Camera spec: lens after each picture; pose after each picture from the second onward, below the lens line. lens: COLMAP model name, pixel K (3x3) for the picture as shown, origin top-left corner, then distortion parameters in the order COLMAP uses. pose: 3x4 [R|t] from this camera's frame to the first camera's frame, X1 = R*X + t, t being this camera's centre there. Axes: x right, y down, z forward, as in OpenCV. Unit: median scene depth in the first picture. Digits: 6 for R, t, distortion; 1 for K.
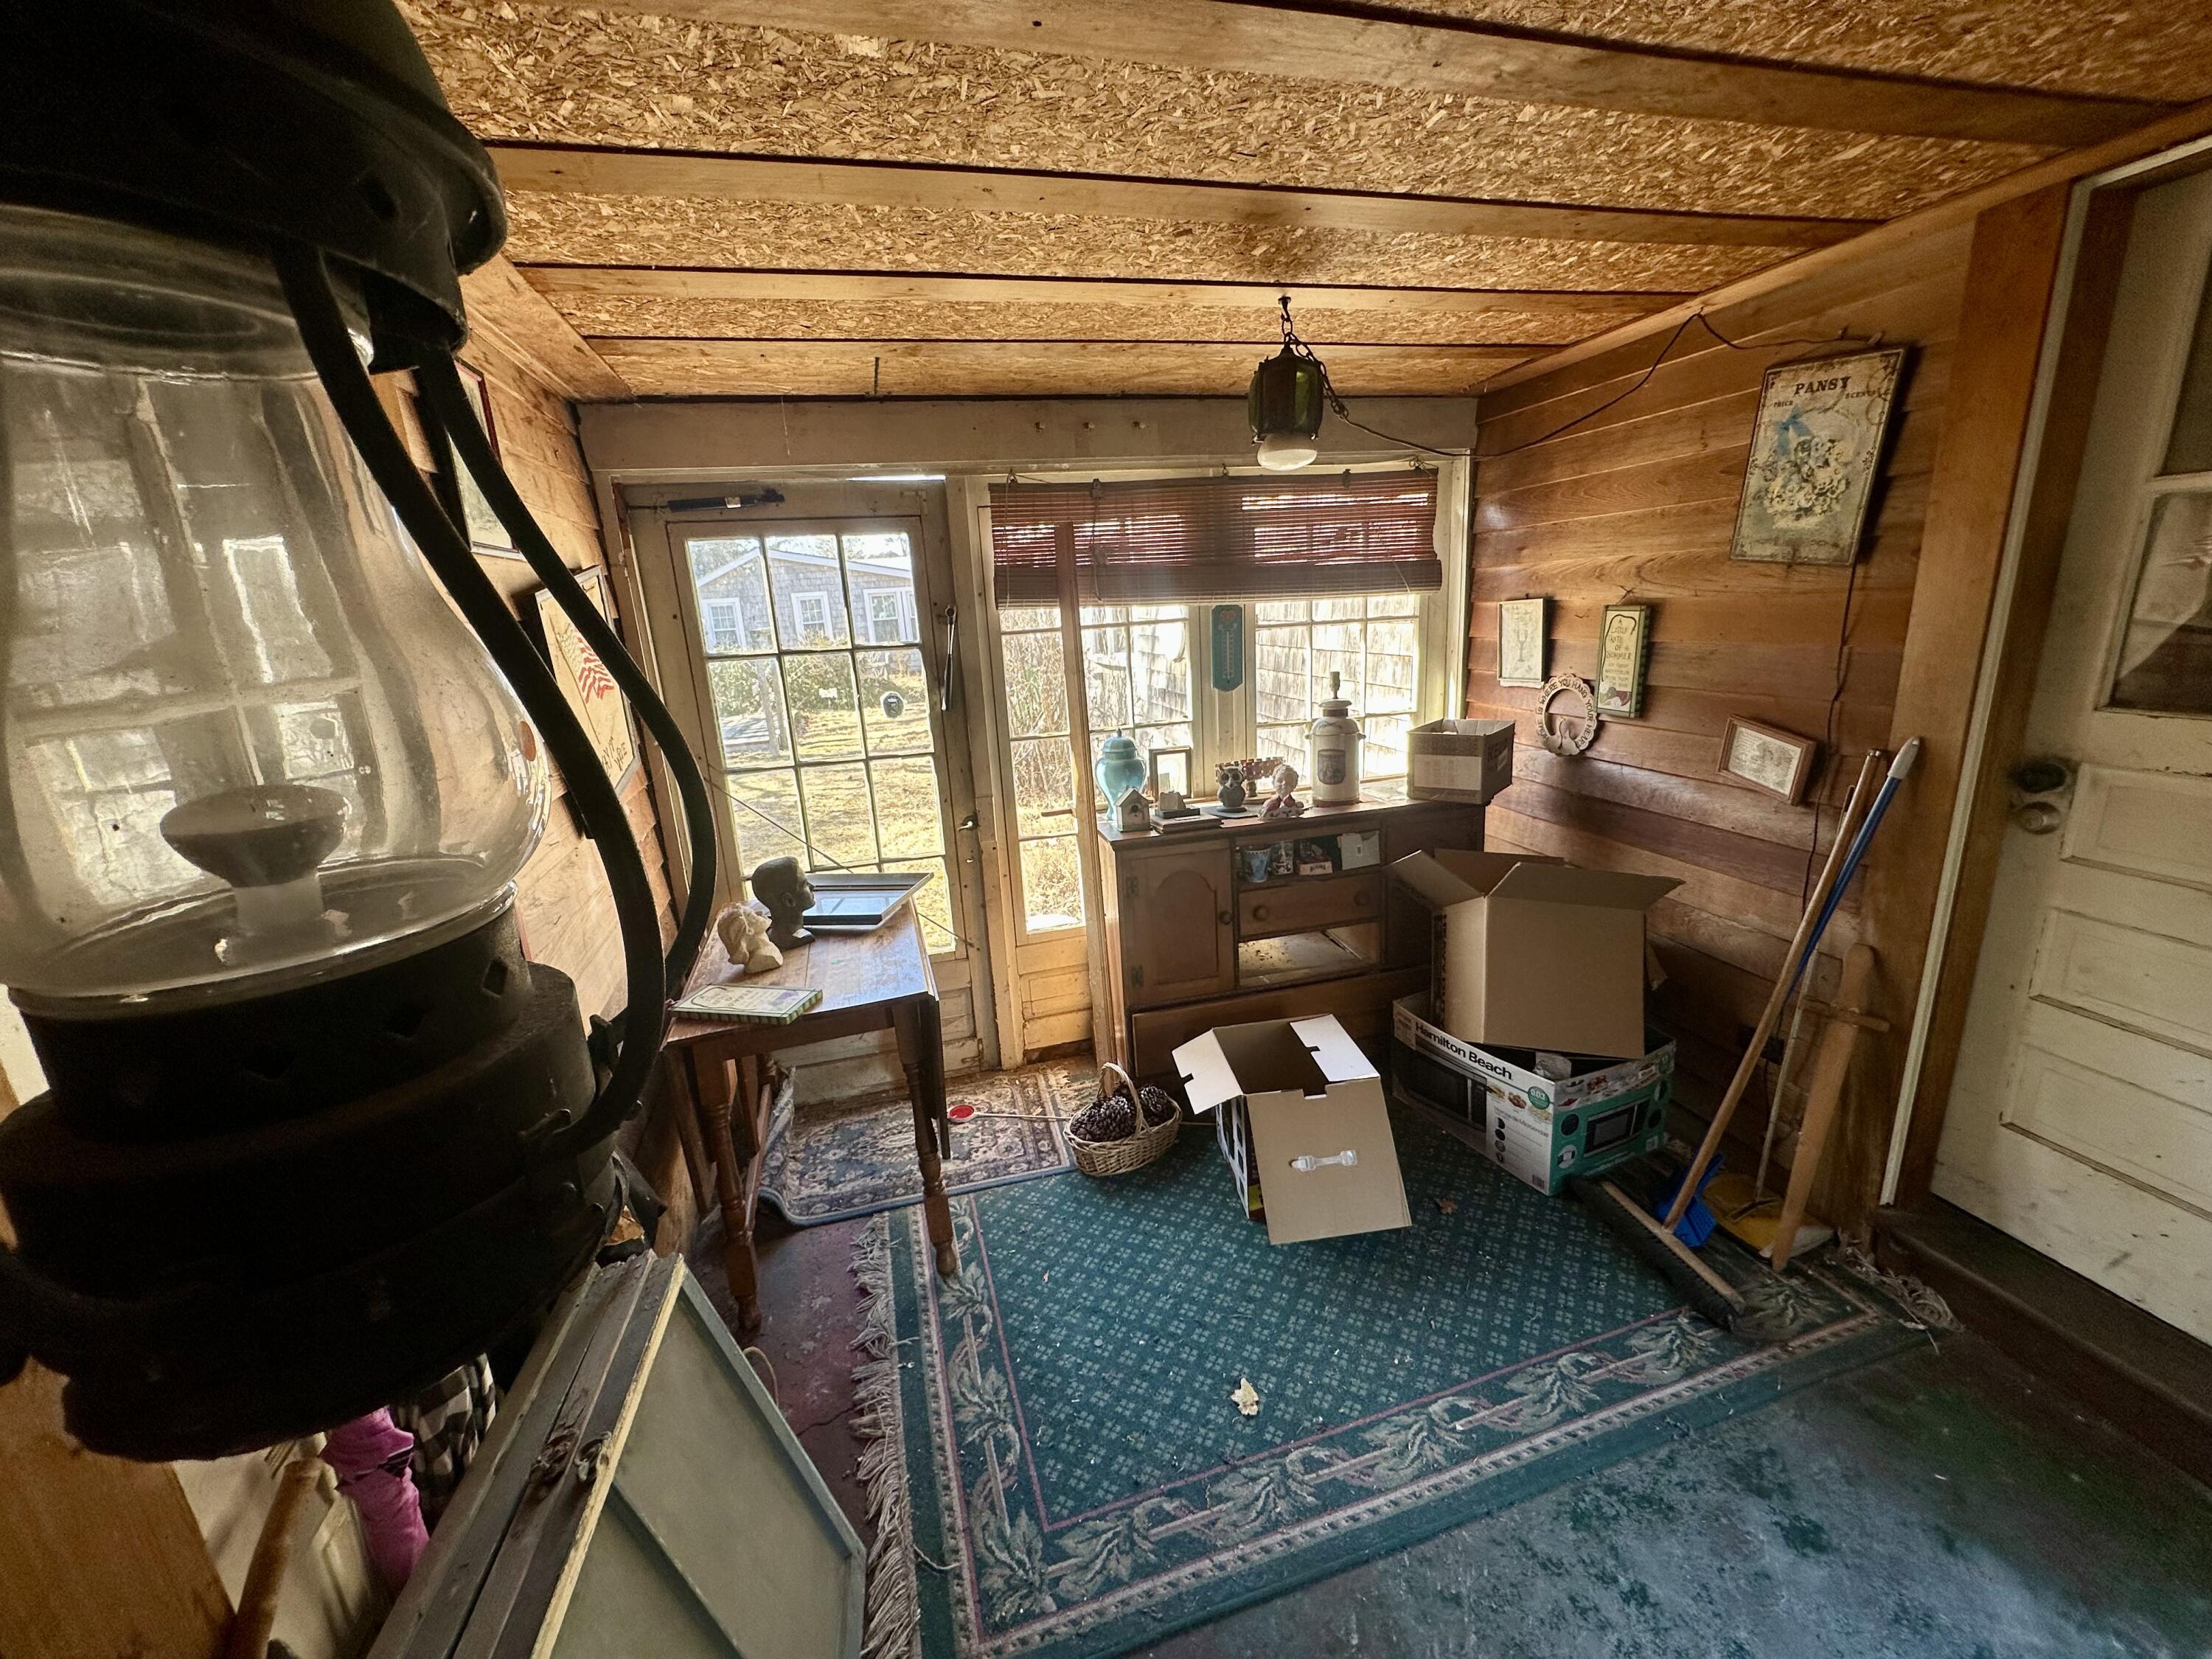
lens RADIAL K [[878.0, 0, 1108.7], [0, 878.0, 825.2], [0, 0, 1]] dist [0.000403, -0.000397]
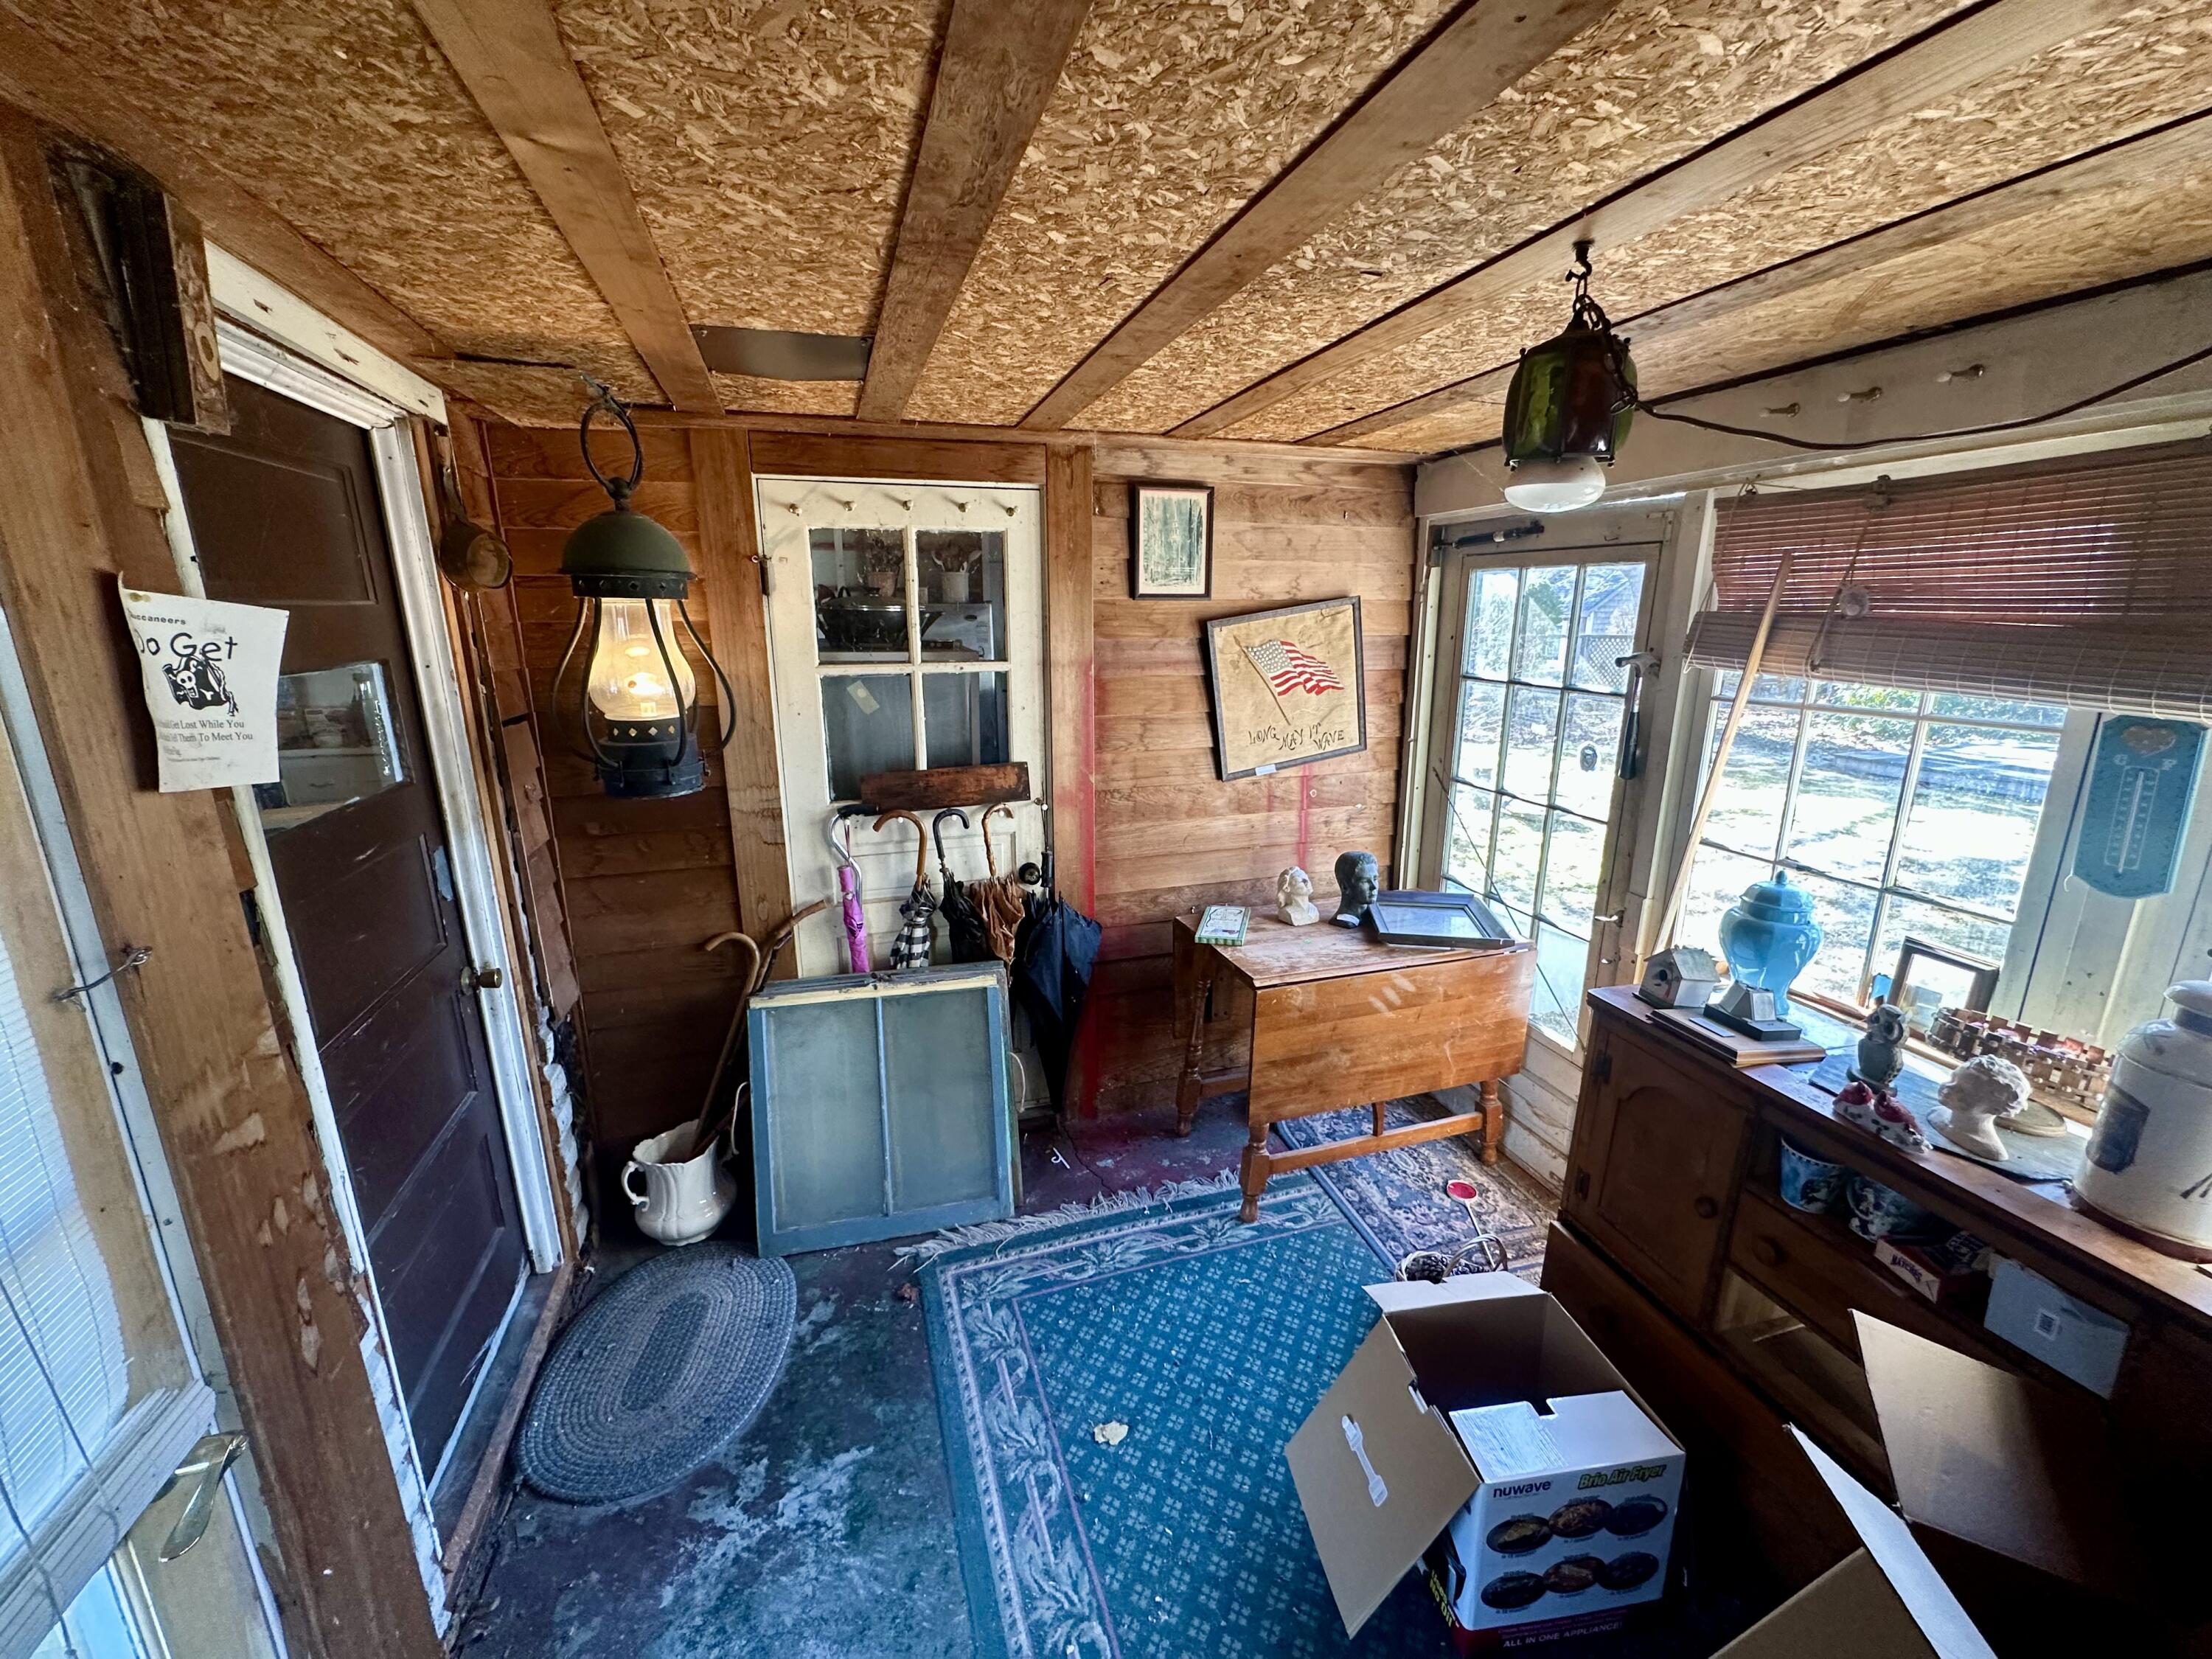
lens RADIAL K [[878.0, 0, 1109.8], [0, 878.0, 829.1], [0, 0, 1]] dist [0.000403, -0.000397]
pose [[0.034785, 0.299404, -0.953492, 0.939602], [-0.252288, 0.925800, 0.281504, -0.309510], [0.967027, 0.230763, 0.107740, 0.717283]]
